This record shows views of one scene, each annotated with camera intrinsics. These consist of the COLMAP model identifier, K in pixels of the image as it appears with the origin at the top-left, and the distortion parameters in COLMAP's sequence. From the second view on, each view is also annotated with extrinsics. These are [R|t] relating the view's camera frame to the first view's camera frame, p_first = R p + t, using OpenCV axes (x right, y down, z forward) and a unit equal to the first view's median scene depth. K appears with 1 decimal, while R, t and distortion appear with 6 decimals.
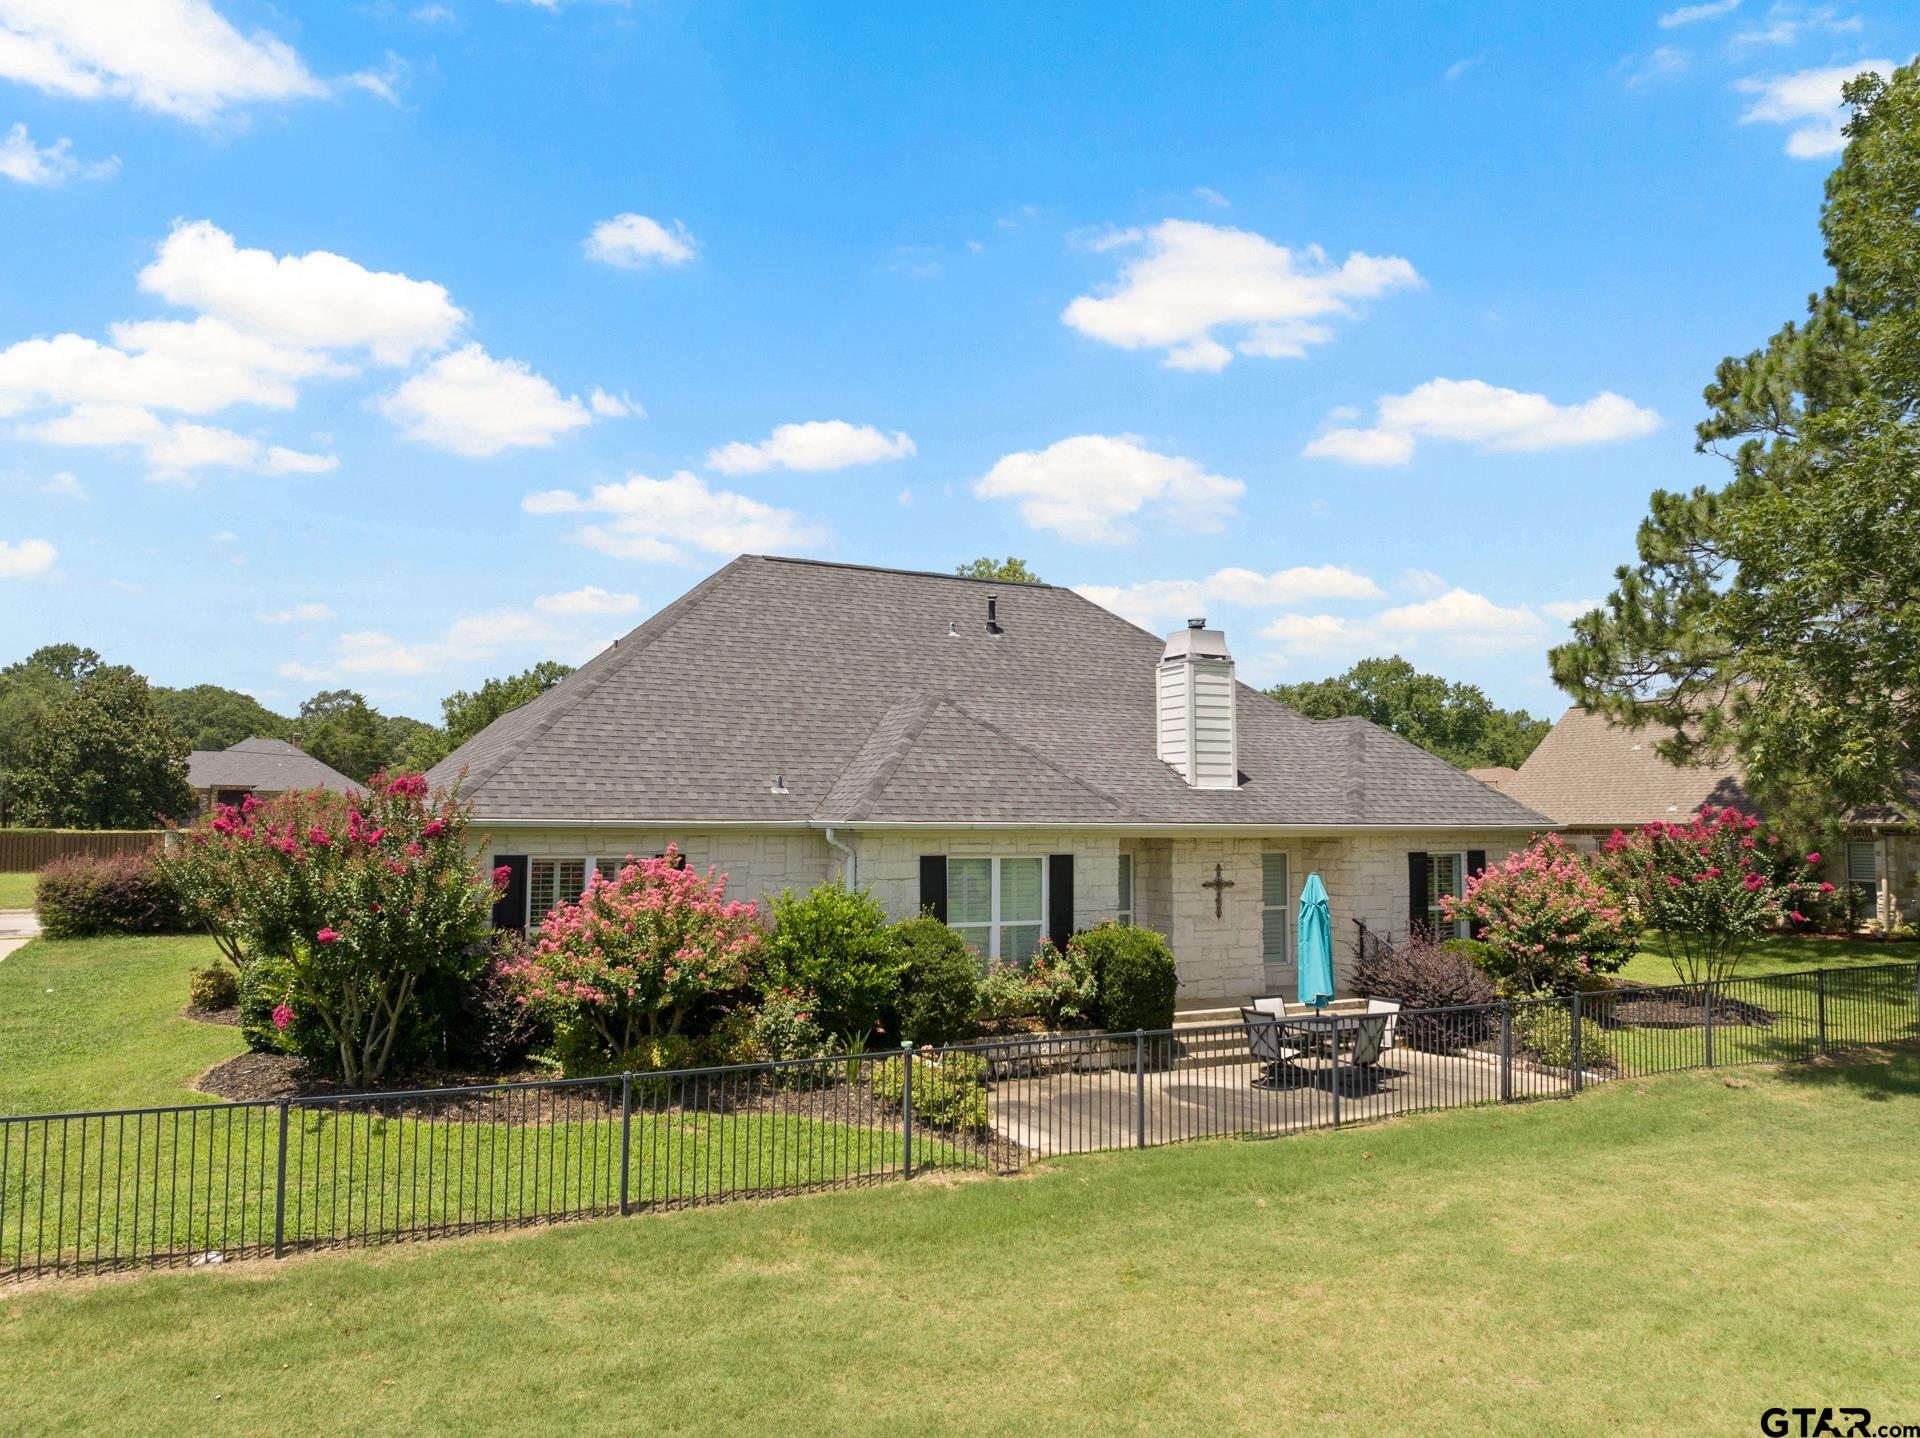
lens RADIAL K [[1324.1, 0, 979.9], [0, 1324.1, 712.3], [0, 0, 1]] dist [-0.030335, -0.002002]
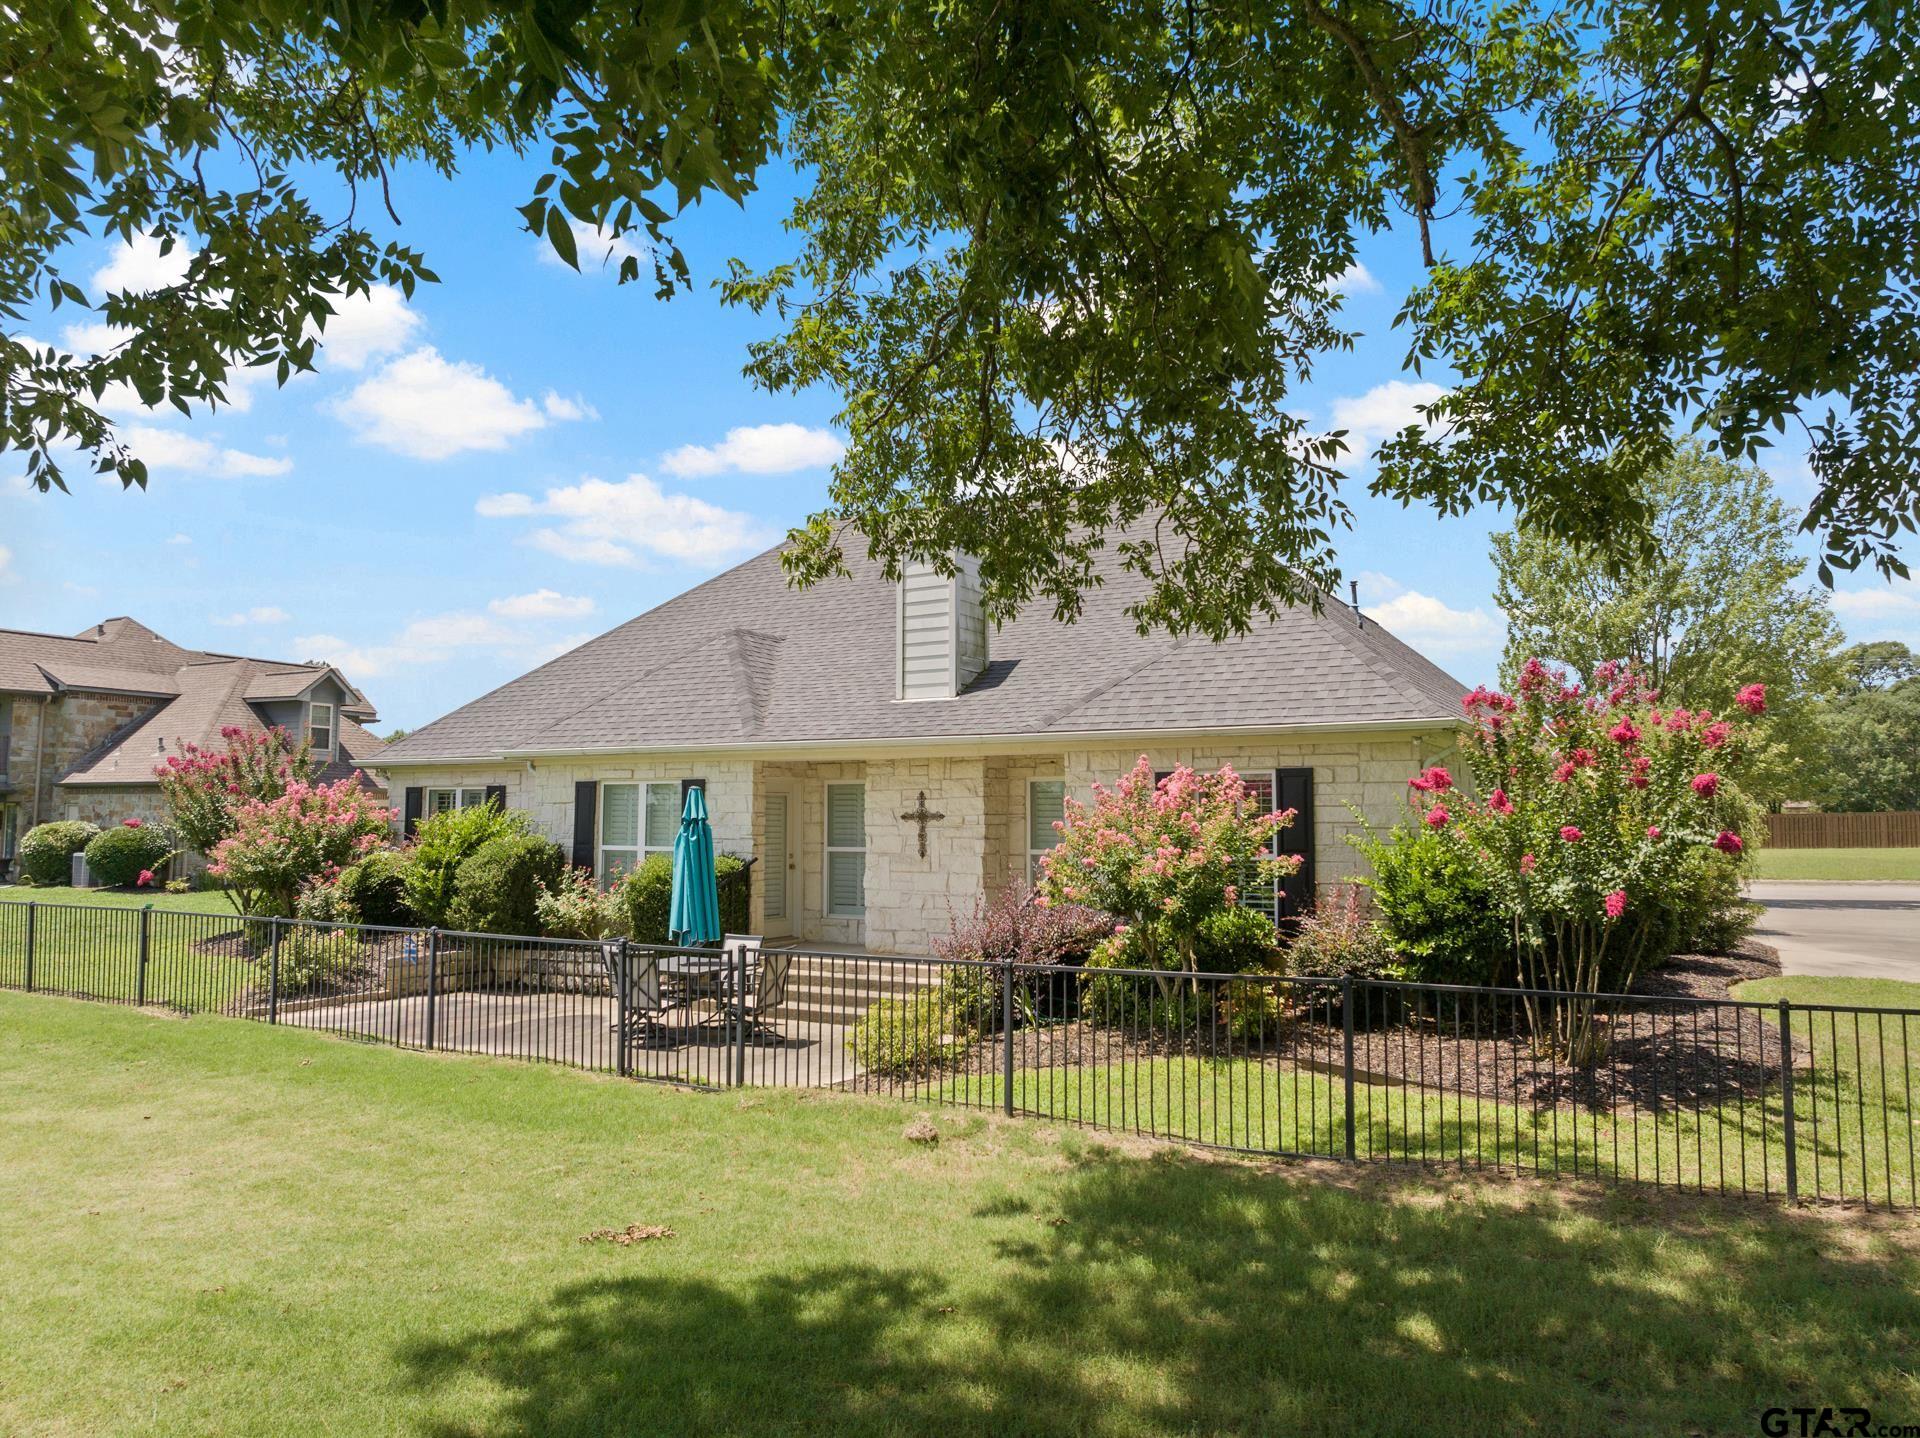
lens RADIAL K [[1324.1, 0, 979.9], [0, 1324.1, 712.3], [0, 0, 1]] dist [-0.030335, -0.002002]
pose [[0.551021, -0.076812, -0.830948, 1.002543], [0.069182, 0.996532, -0.046242, 0.120966], [0.831619, -0.032006, 0.554424, 0.658560]]
